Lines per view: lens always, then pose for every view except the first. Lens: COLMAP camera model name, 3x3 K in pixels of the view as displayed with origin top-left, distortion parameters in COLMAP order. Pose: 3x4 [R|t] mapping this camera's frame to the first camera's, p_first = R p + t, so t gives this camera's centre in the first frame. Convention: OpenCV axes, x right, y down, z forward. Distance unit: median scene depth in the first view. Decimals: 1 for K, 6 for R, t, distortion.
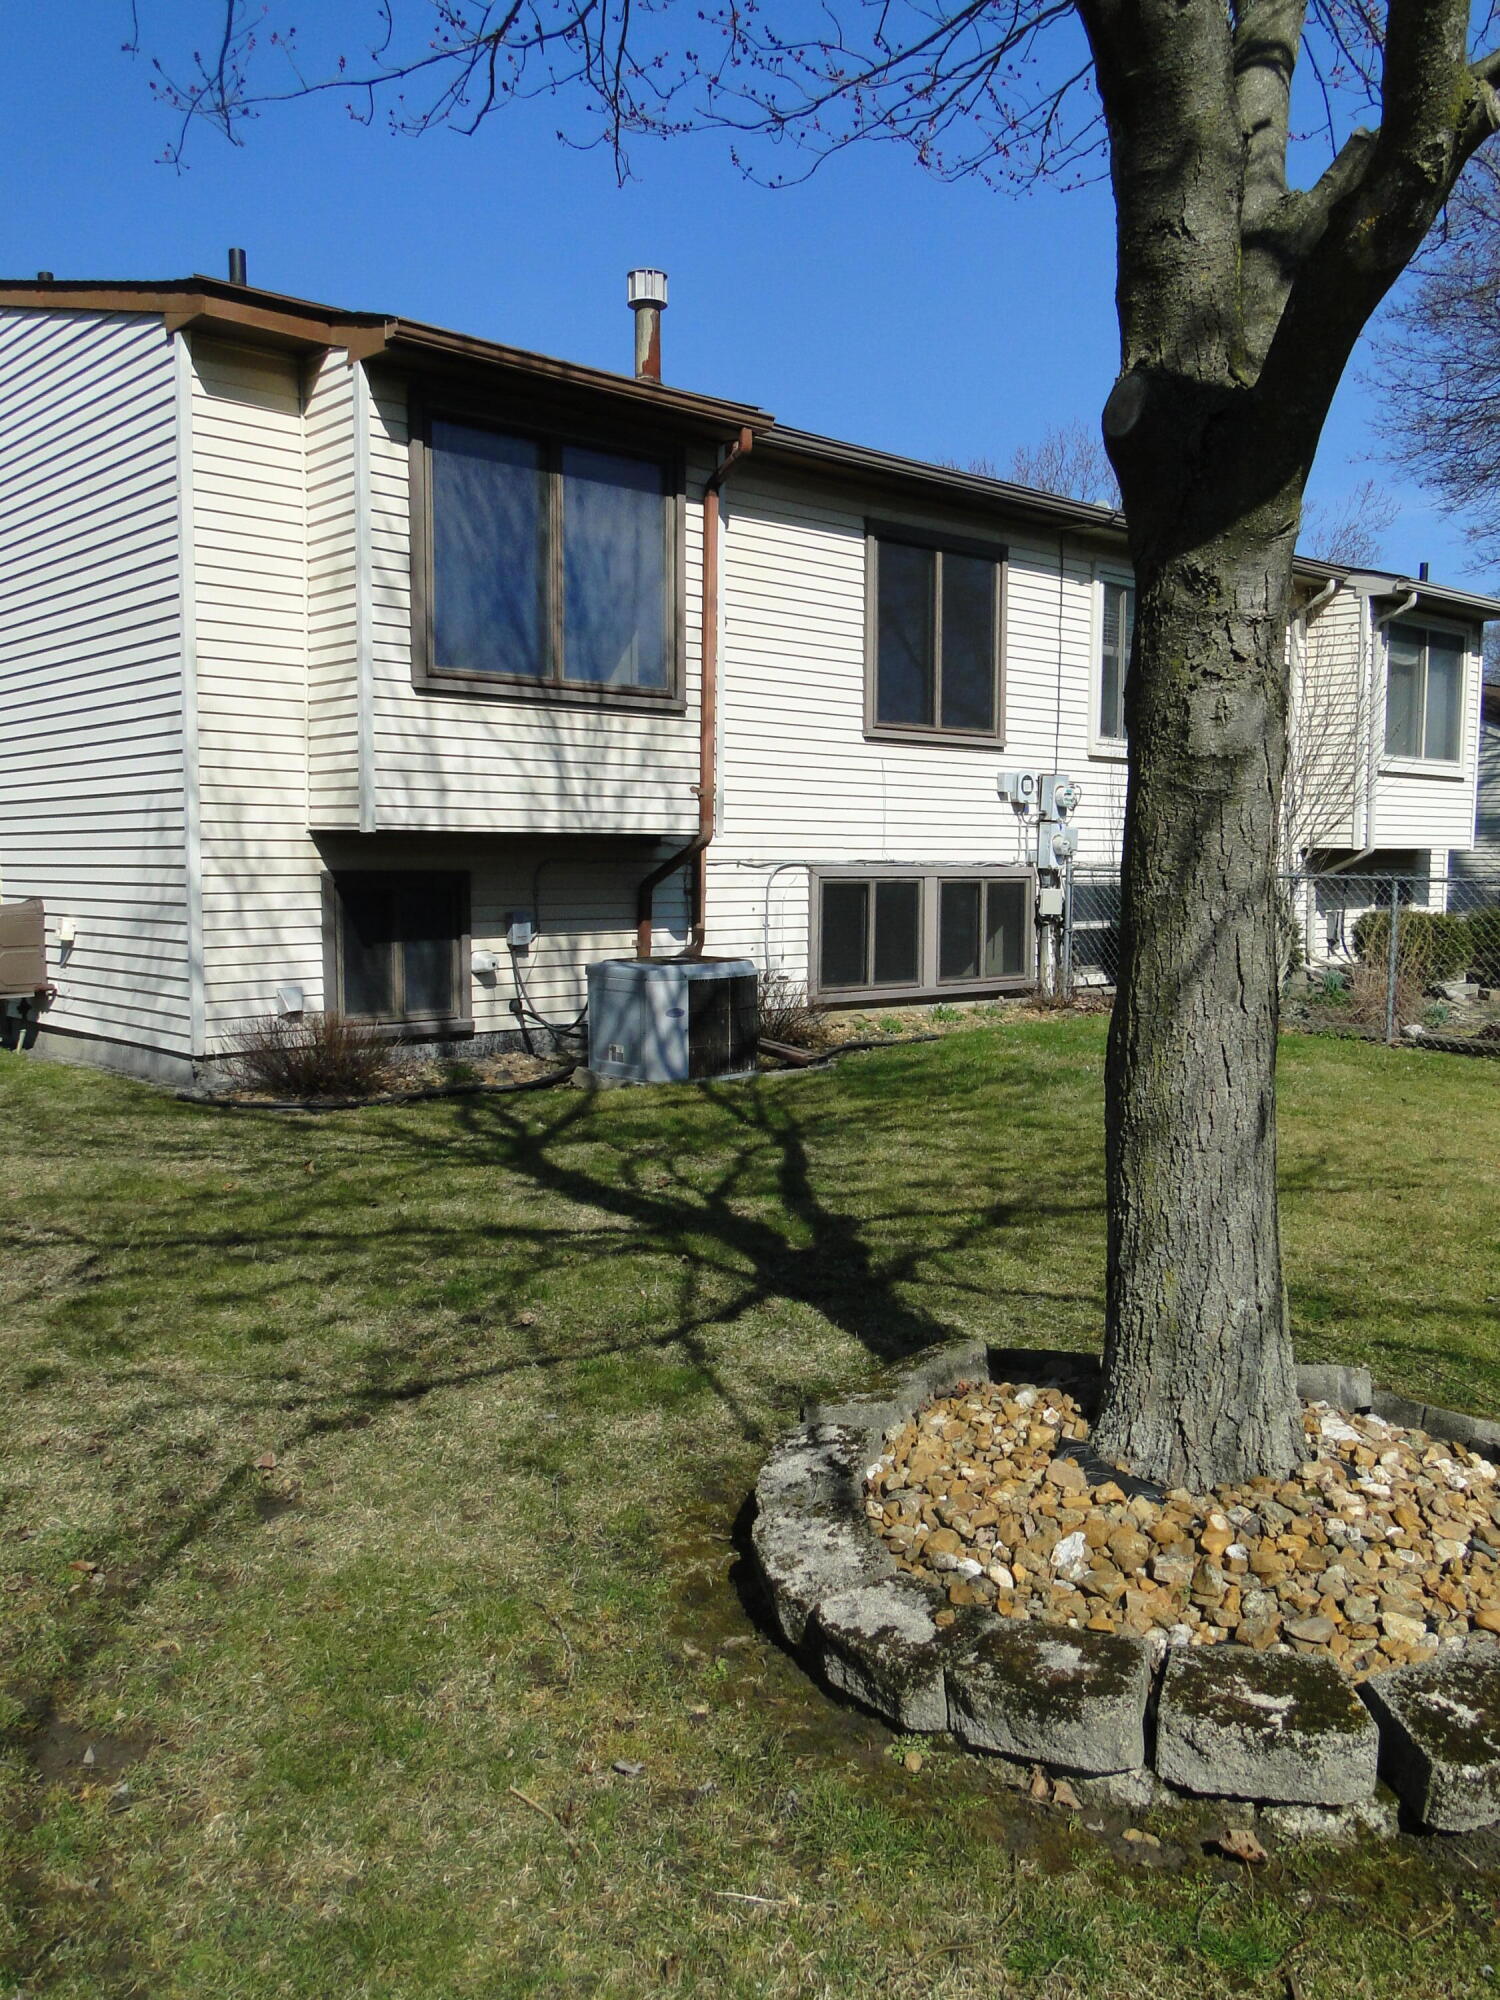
lens RADIAL K [[1636.4, 0, 752.8], [0, 1636.4, 1004.9], [0, 0, 1]] dist [-0.000062, -0.014400]
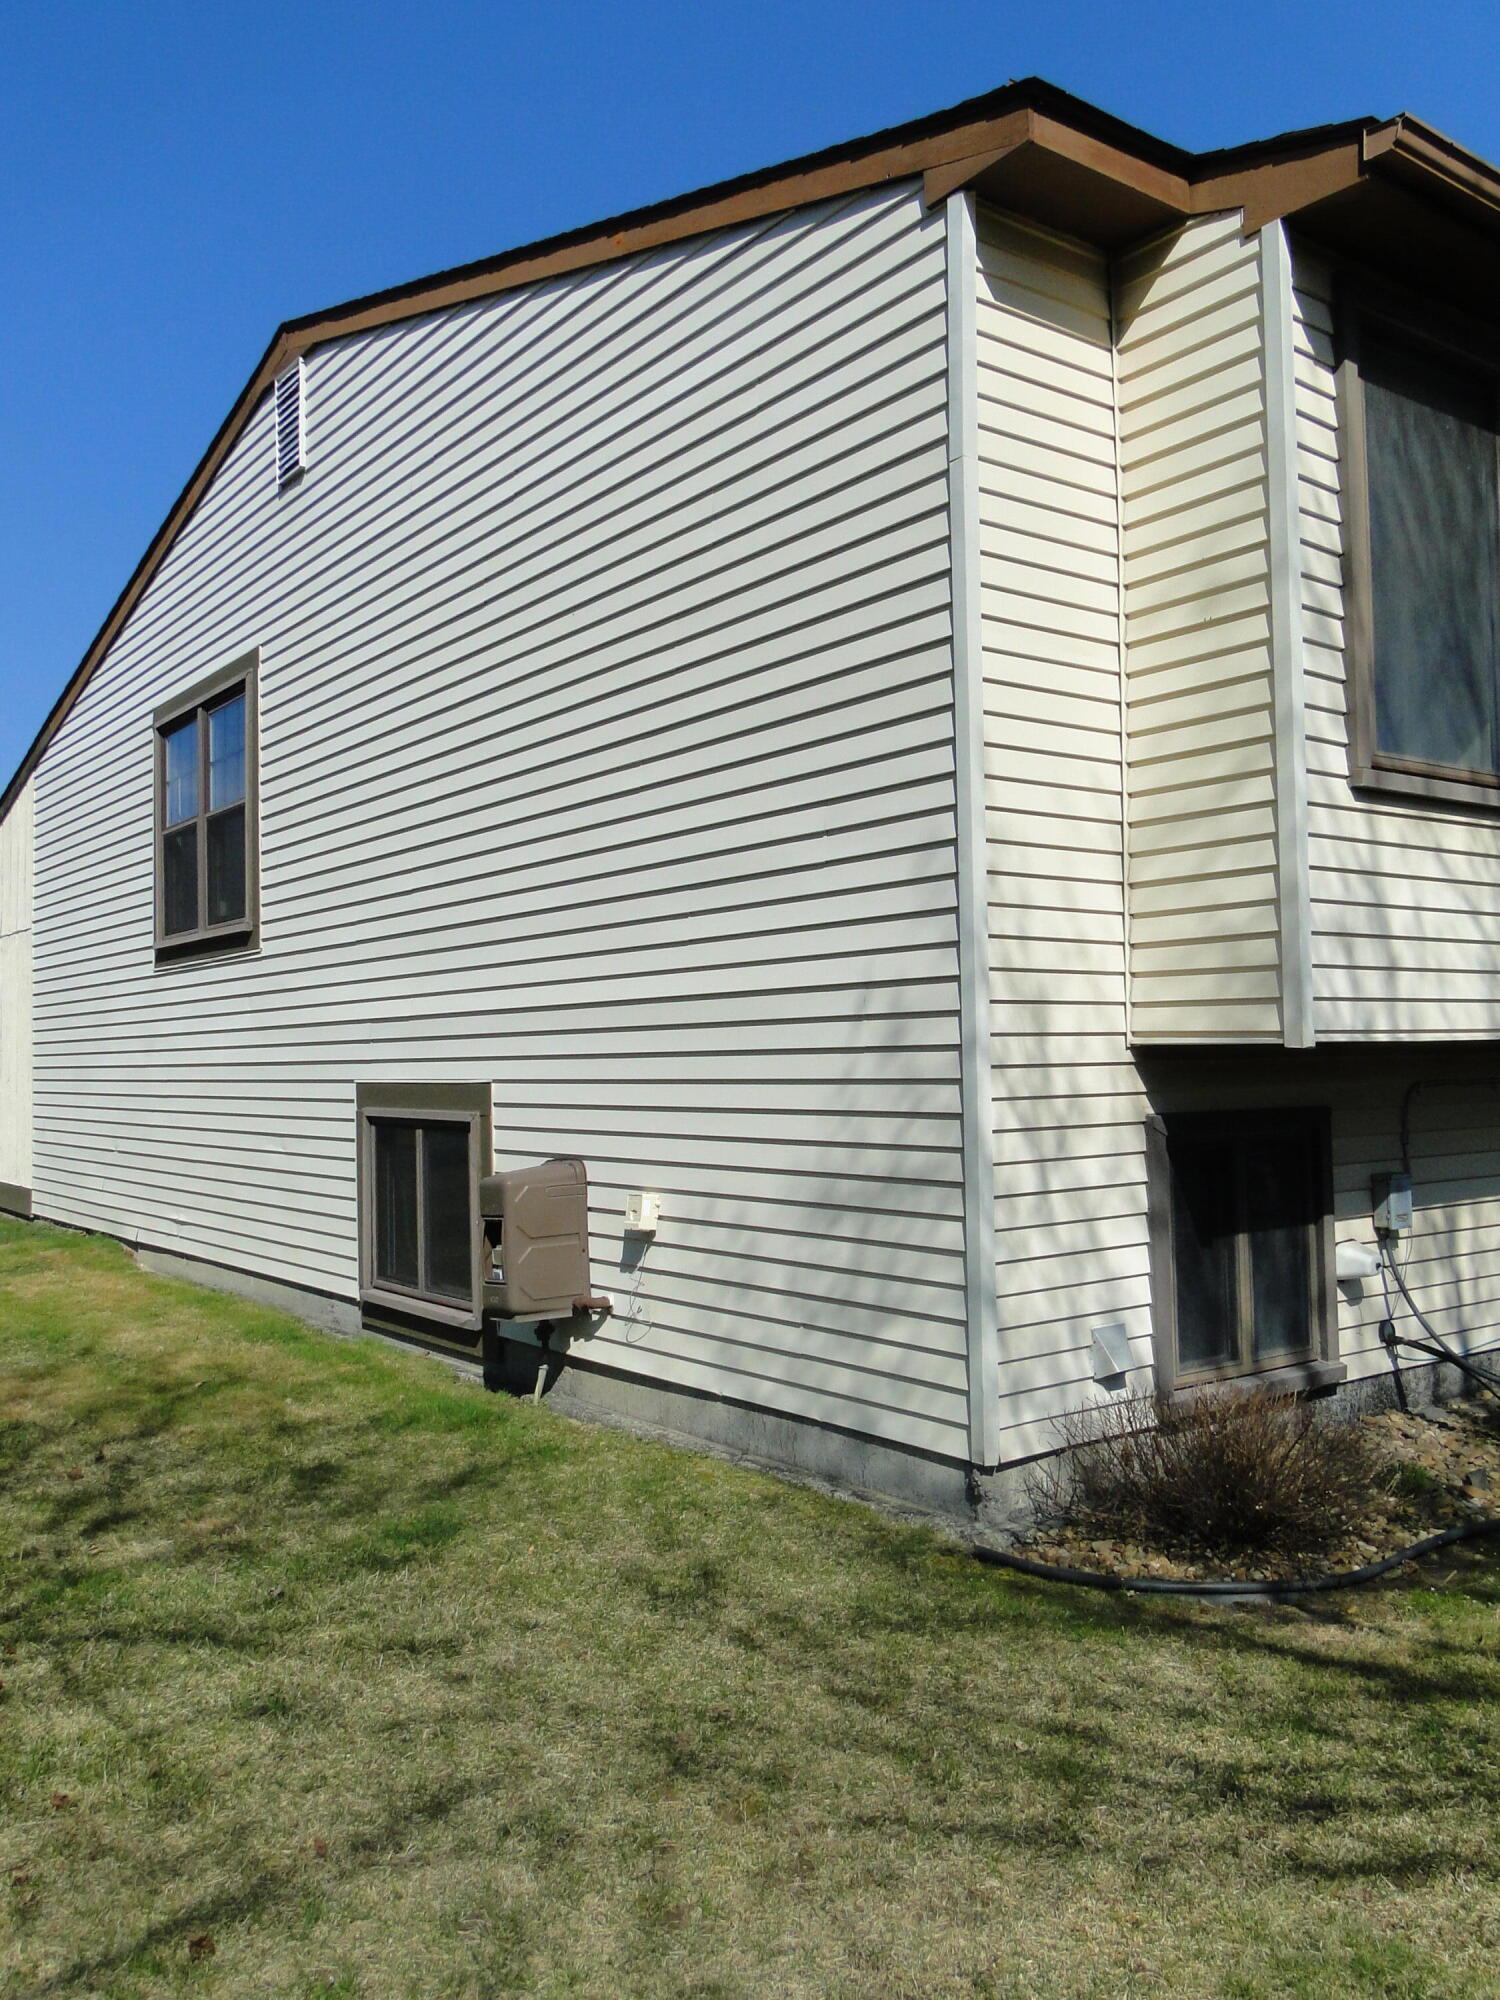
lens RADIAL K [[1636.4, 0, 757.5], [0, 1636.4, 1001.8], [0, 0, 1]] dist [-0.000062, -0.014400]
pose [[0.994664, -0.024769, -0.100152, -0.348327], [0.012366, 0.992378, -0.122611, -0.054145], [0.102426, 0.120718, 0.987389, 0.427591]]
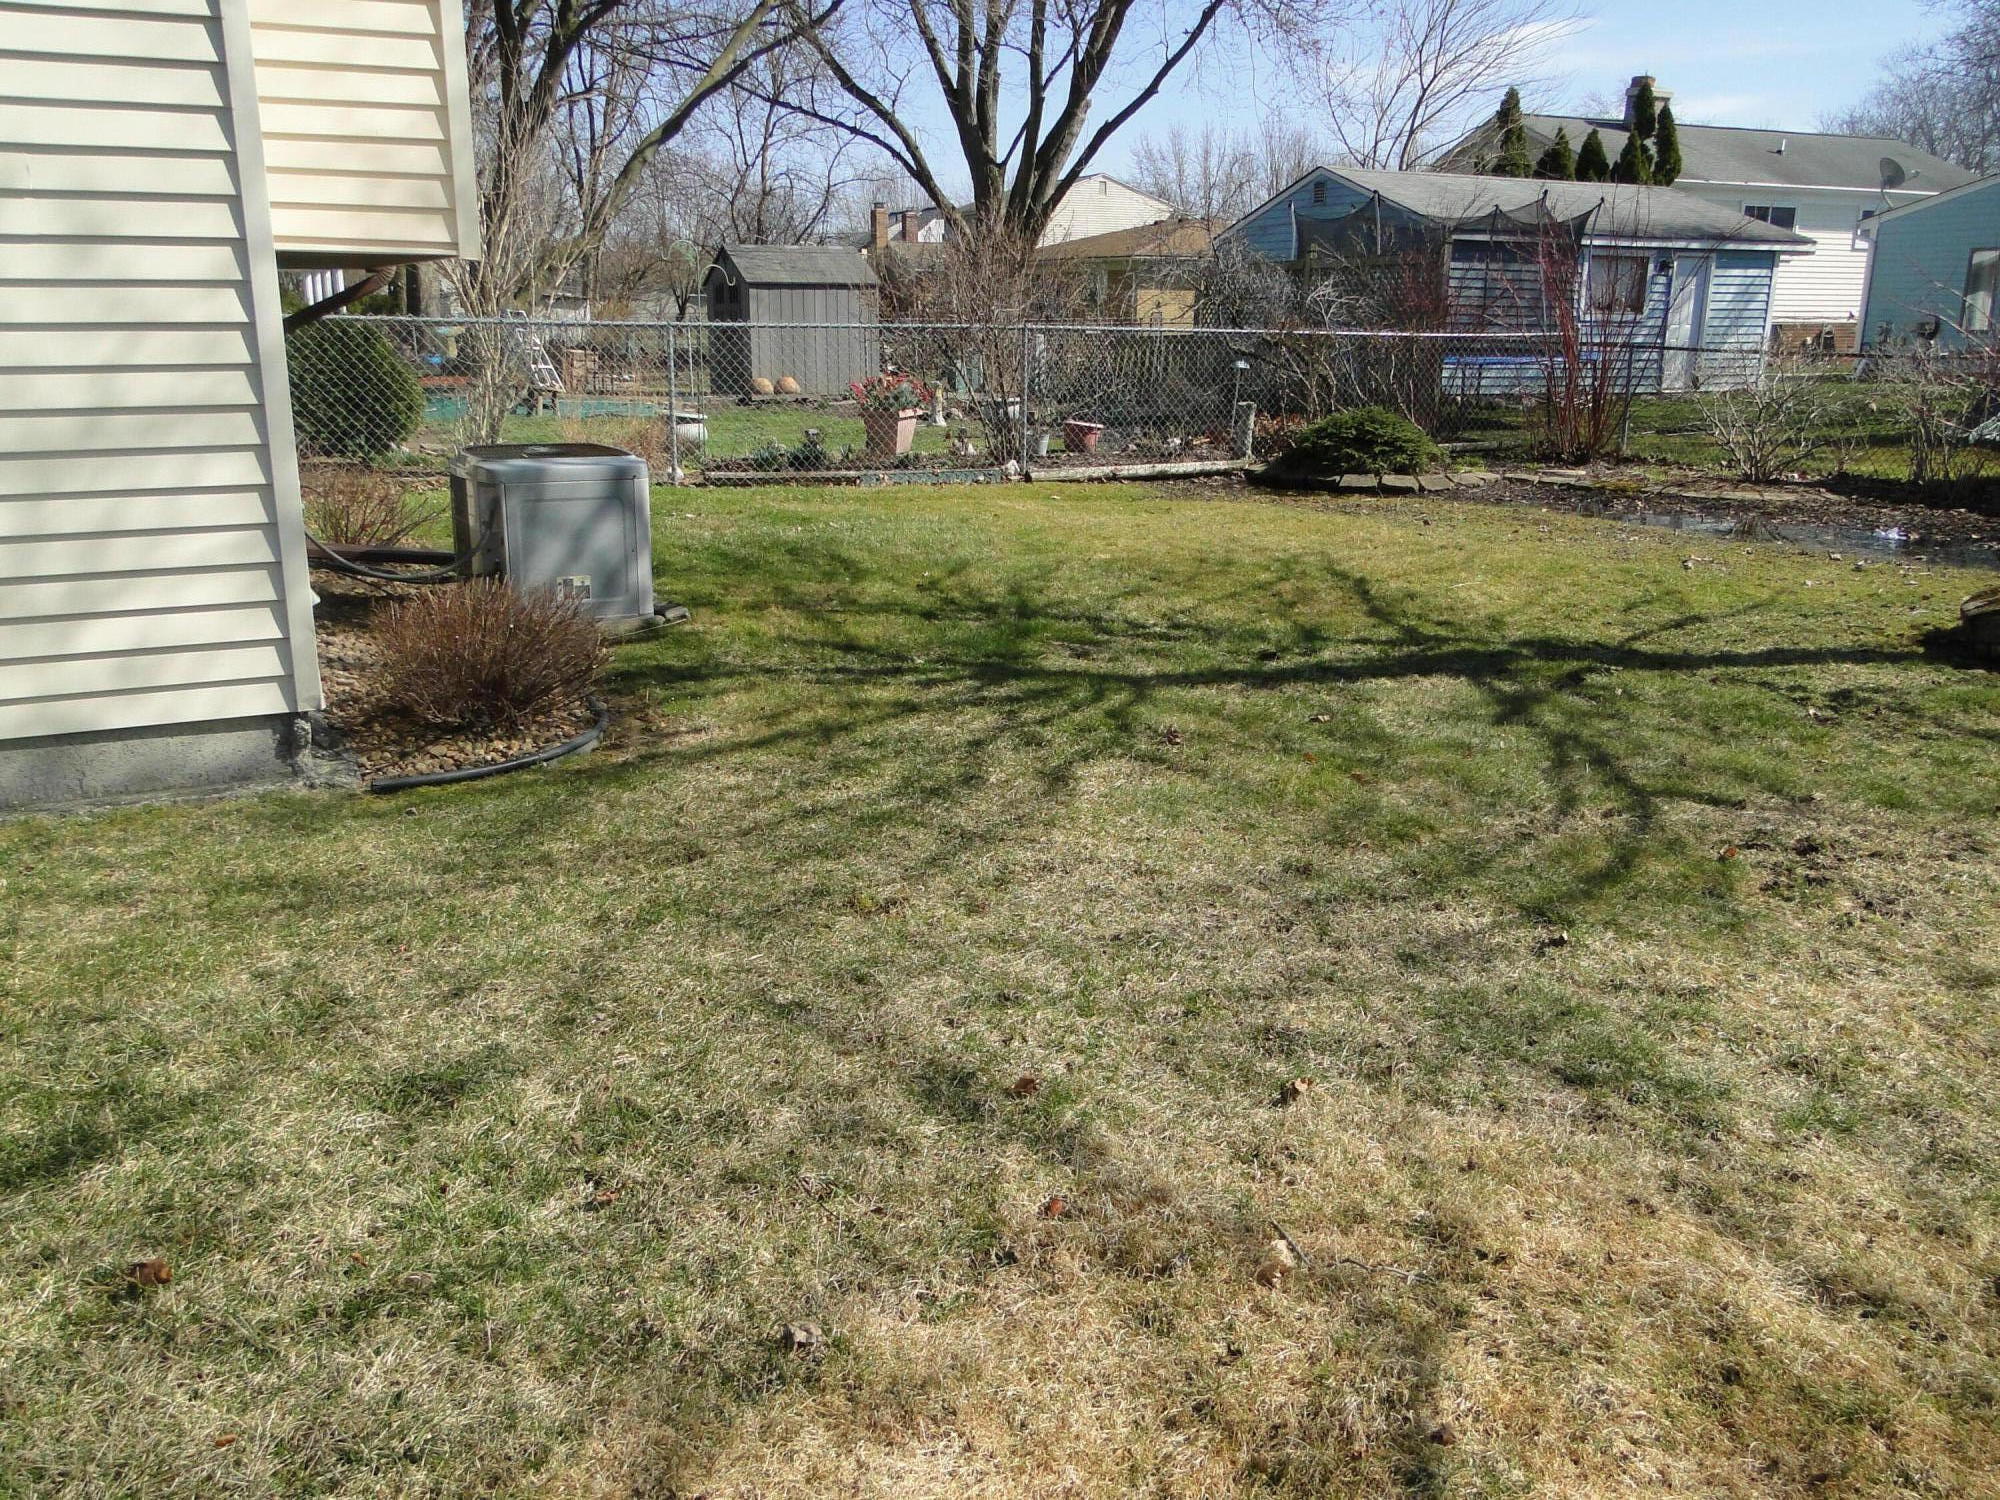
lens RADIAL K [[1636.4, 0, 1009.5], [0, 1636.4, 753.8], [0, 0, 1]] dist [-0.000062, -0.014400]
pose [[0.278226, -0.255673, 0.925863, -0.739217], [0.084609, 0.966699, 0.241524, -0.058281], [-0.956782, 0.011138, 0.290593, 0.635764]]
